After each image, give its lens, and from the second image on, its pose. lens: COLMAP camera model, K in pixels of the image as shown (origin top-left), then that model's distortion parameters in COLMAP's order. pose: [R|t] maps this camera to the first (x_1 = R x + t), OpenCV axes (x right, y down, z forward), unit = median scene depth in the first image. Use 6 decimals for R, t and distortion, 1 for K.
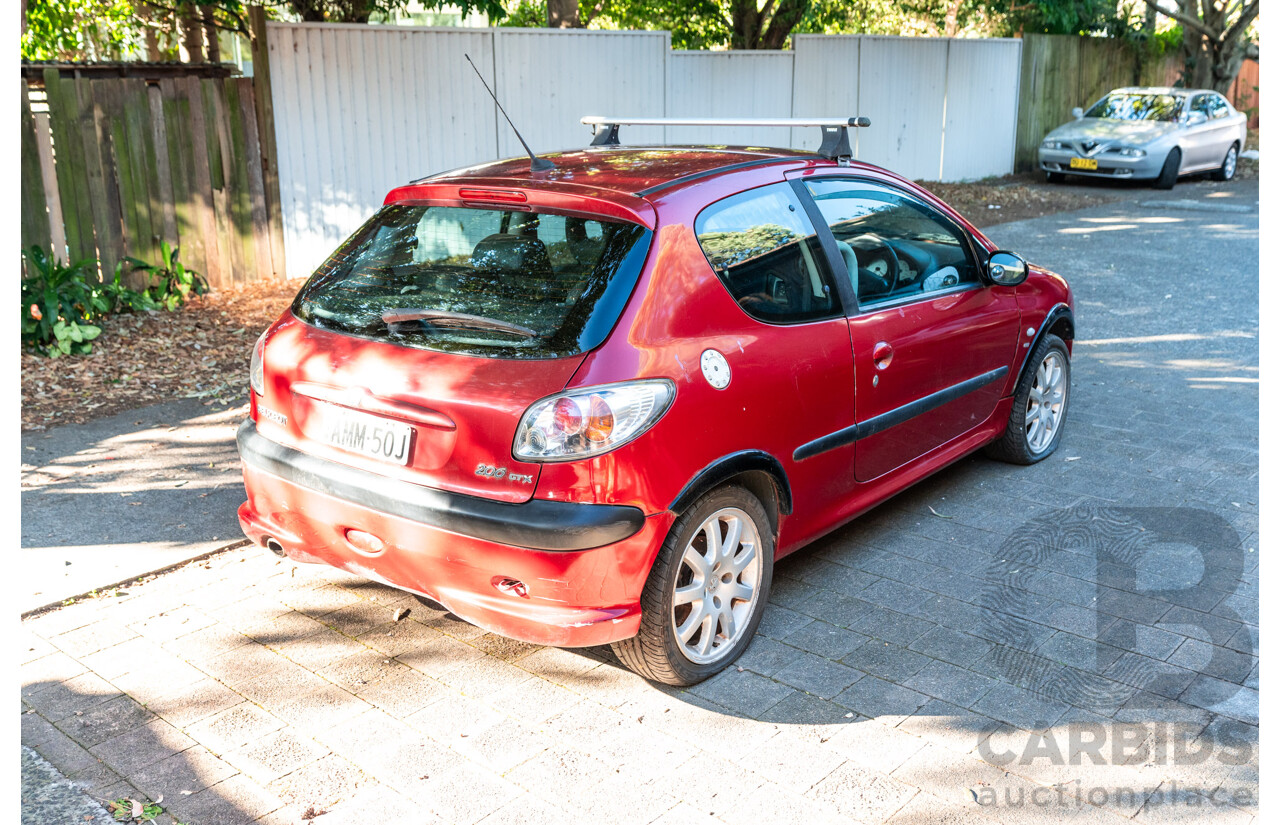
lens RADIAL K [[1189.5, 0, 636.9], [0, 1189.5, 419.5], [0, 0, 1]] dist [0.012448, 0.000000]
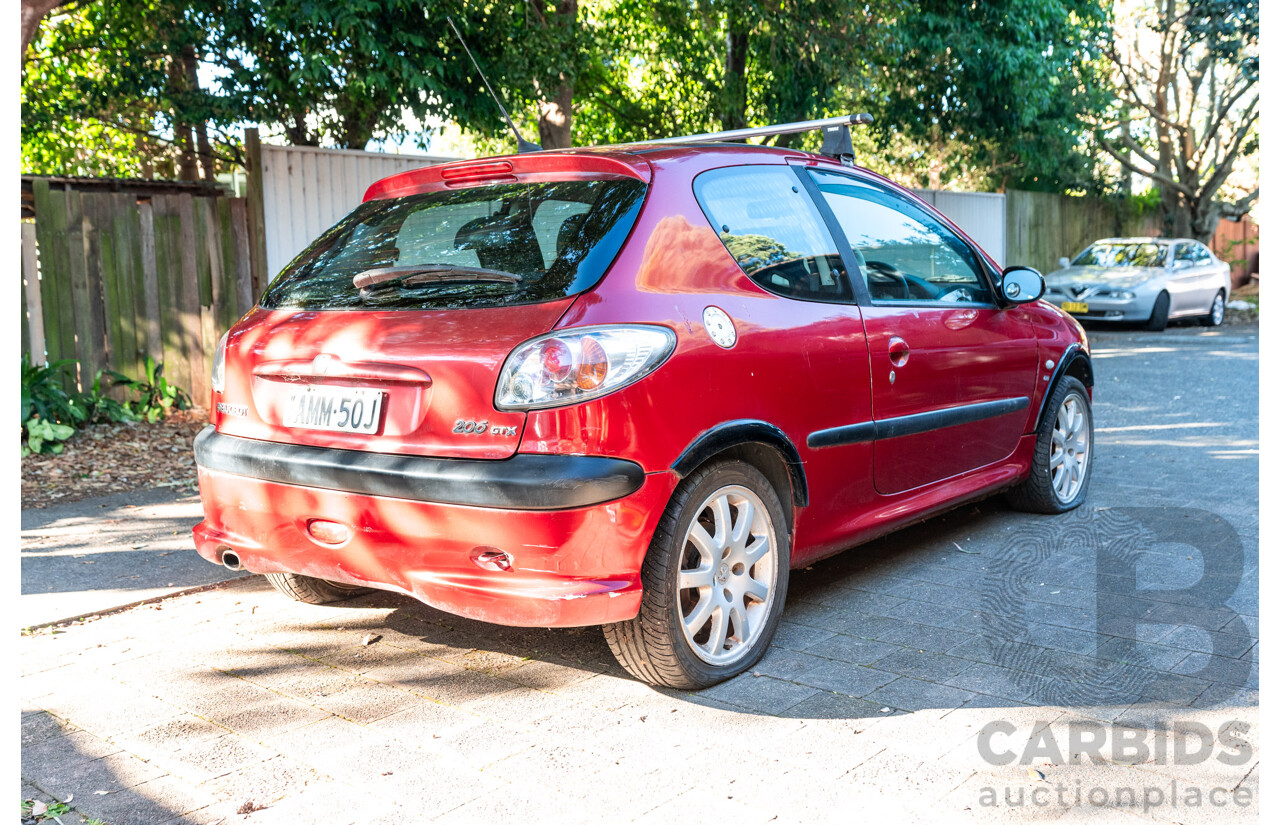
lens RADIAL K [[1189.5, 0, 644.2], [0, 1189.5, 419.2], [0, 0, 1]] dist [0.012448, 0.000000]
pose [[0.999835, -0.015653, 0.009169, -0.000603], [0.016895, 0.987551, -0.156391, 0.140134], [-0.006607, 0.156520, 0.987653, 0.094965]]
